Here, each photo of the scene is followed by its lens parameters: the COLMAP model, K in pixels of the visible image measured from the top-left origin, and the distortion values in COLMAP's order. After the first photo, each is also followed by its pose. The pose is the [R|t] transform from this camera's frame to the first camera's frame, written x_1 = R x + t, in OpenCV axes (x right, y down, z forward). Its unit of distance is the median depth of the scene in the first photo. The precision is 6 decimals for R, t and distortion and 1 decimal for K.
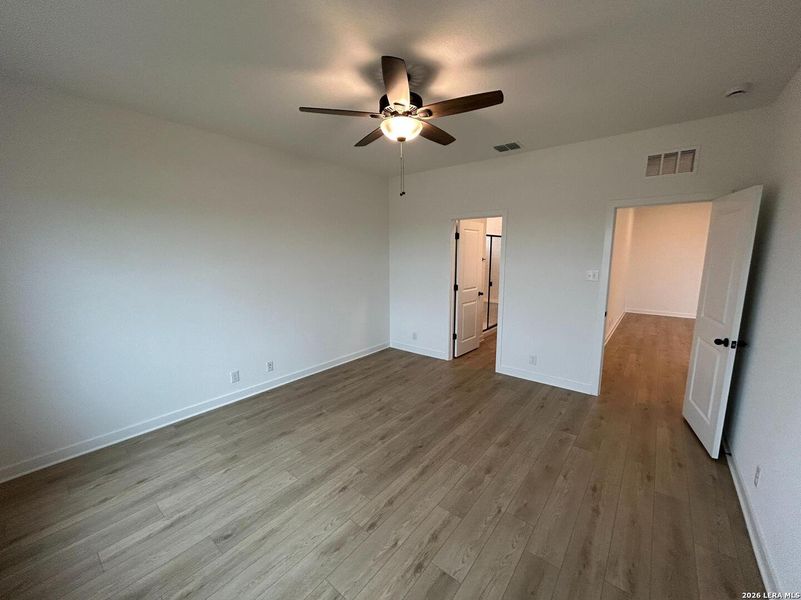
lens RADIAL K [[321.8, 0, 399.7], [0, 321.8, 300.7], [0, 0, 1]] dist [-0.002209, -0.000354]
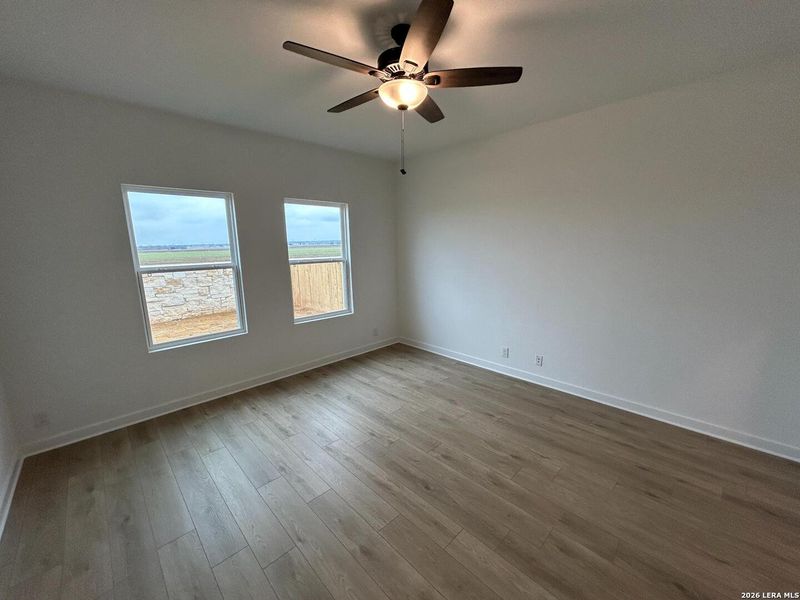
lens RADIAL K [[321.4, 0, 399.2], [0, 321.4, 300.7], [0, 0, 1]] dist [-0.002209, -0.000354]
pose [[-0.116012, 0.180718, -0.976669, 0.698248], [-0.135743, 0.971197, 0.195830, -0.125045], [0.983928, 0.155295, -0.088139, 0.857566]]
